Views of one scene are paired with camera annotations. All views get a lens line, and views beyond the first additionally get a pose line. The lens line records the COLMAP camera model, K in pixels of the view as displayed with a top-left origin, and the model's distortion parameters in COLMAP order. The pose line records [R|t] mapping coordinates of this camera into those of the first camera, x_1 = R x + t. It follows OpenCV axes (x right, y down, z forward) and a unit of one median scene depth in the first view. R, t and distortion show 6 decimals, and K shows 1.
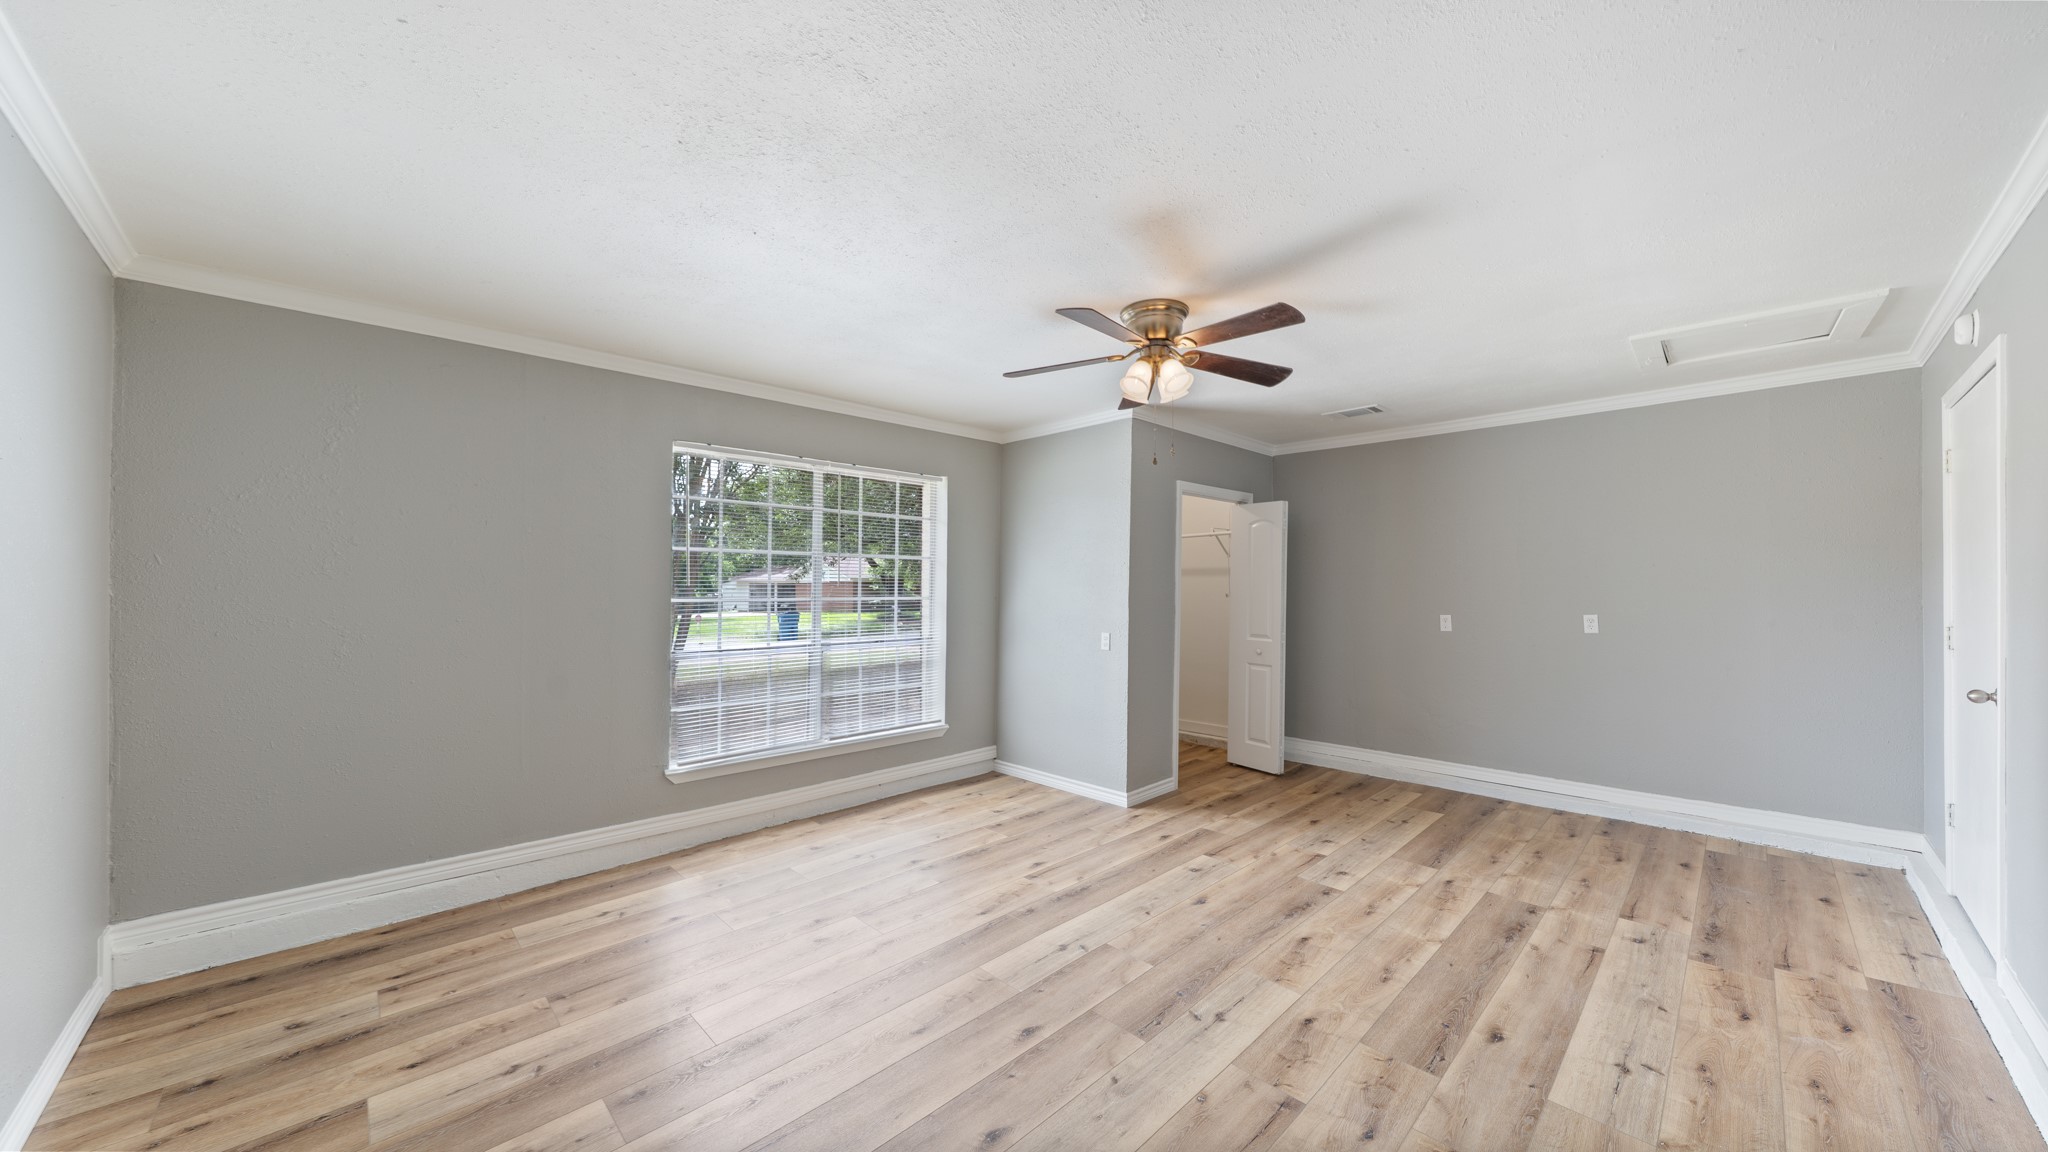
lens RADIAL K [[706.9, 0, 1033.6], [0, 706.9, 579.3], [0, 0, 1]] dist [-0.011381, 0.000776]
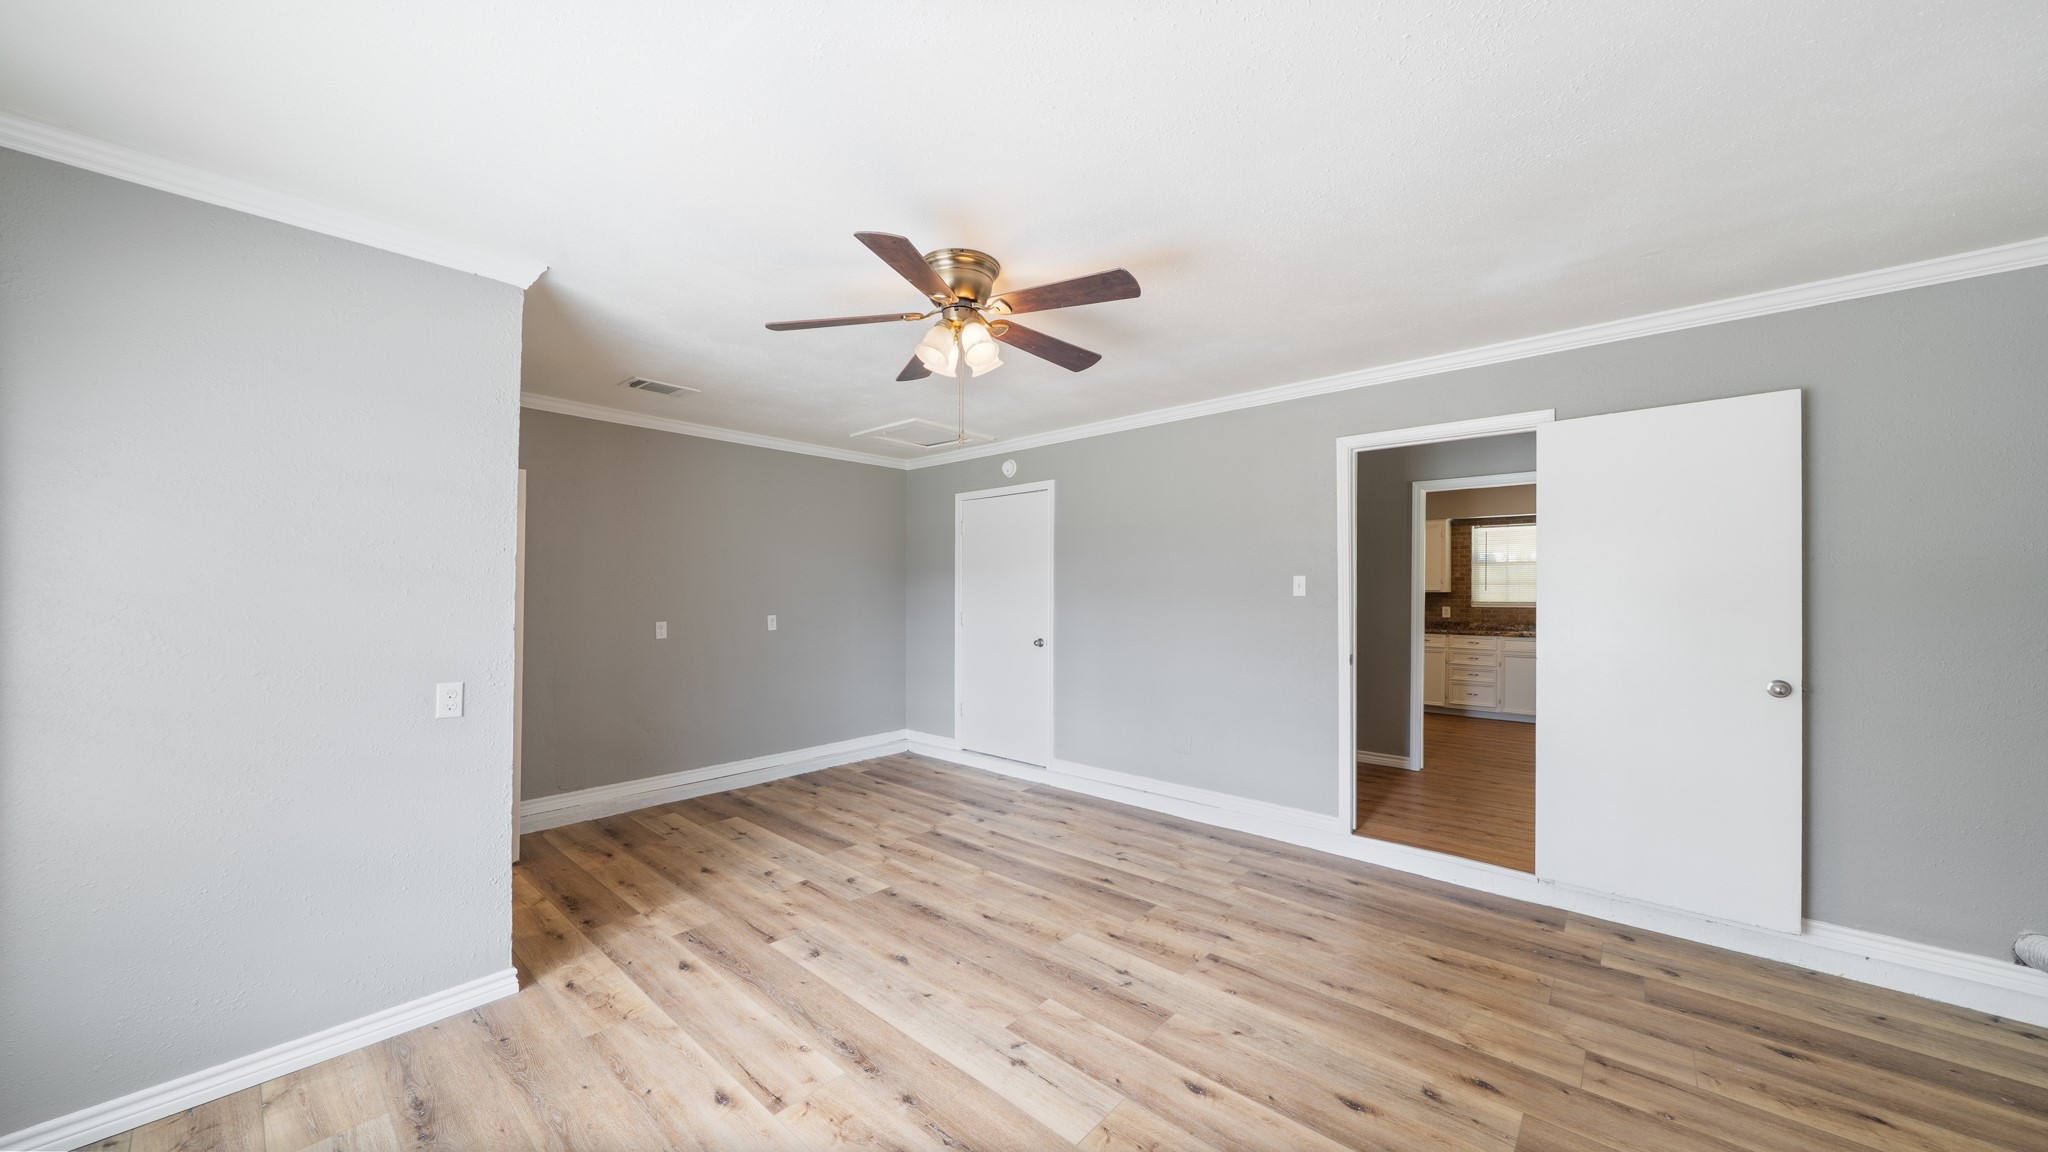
lens RADIAL K [[706.9, 0, 1022.5], [0, 706.9, 591.4], [0, 0, 1]] dist [-0.011381, 0.000776]
pose [[-0.067603, -0.001885, 0.997711, -0.591826], [-0.008523, 0.999963, 0.001311, 0.006785], [-0.997676, -0.008415, -0.067616, 0.861712]]
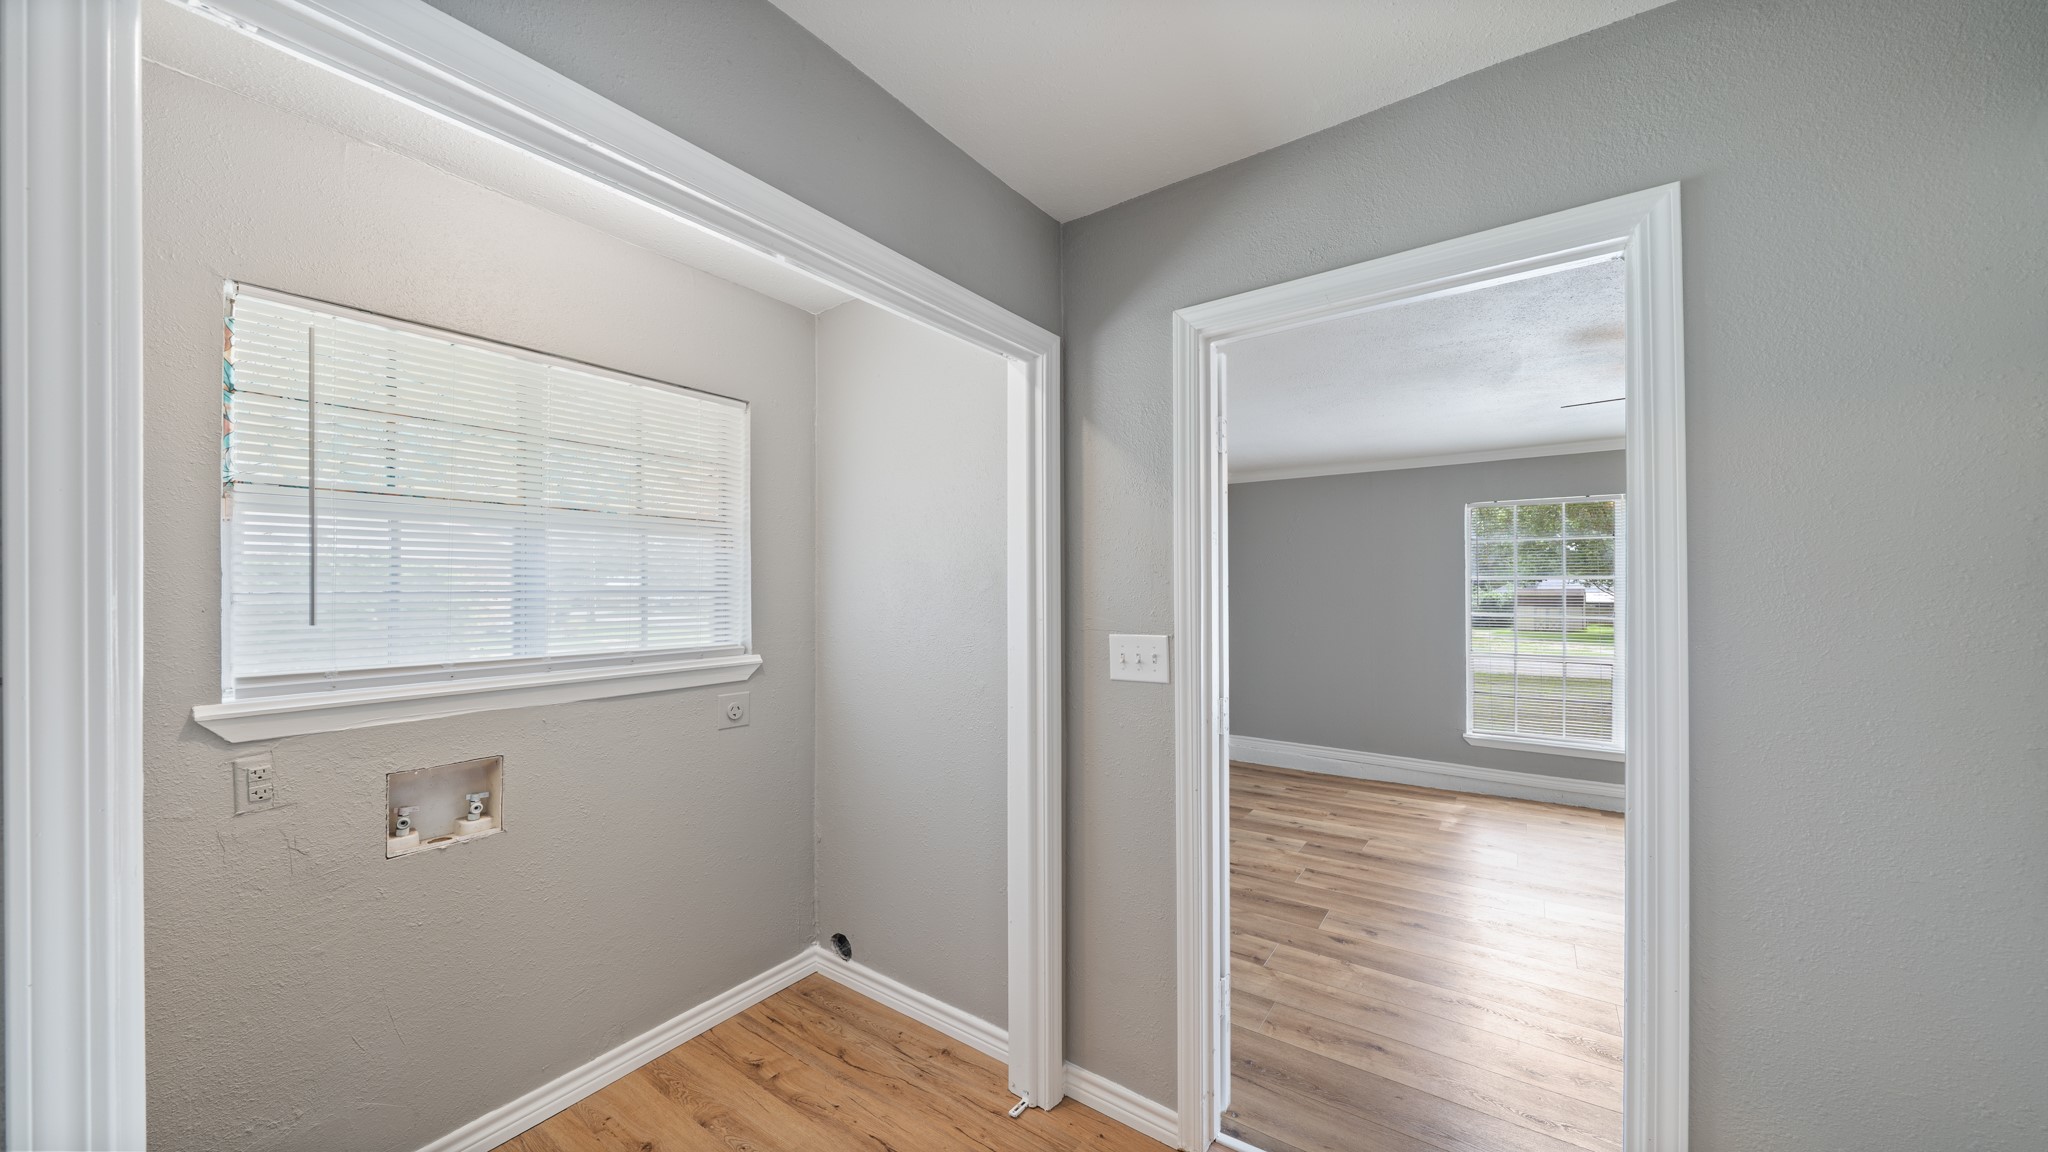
lens RADIAL K [[706.9, 0, 1028.0], [0, 706.9, 592.2], [0, 0, 1]] dist [-0.011381, 0.000776]
pose [[0.179450, 0.001437, -0.983766, 0.815649], [0.005118, 0.999984, 0.002395, -0.026765], [0.983754, -0.005465, 0.179439, -0.144694]]
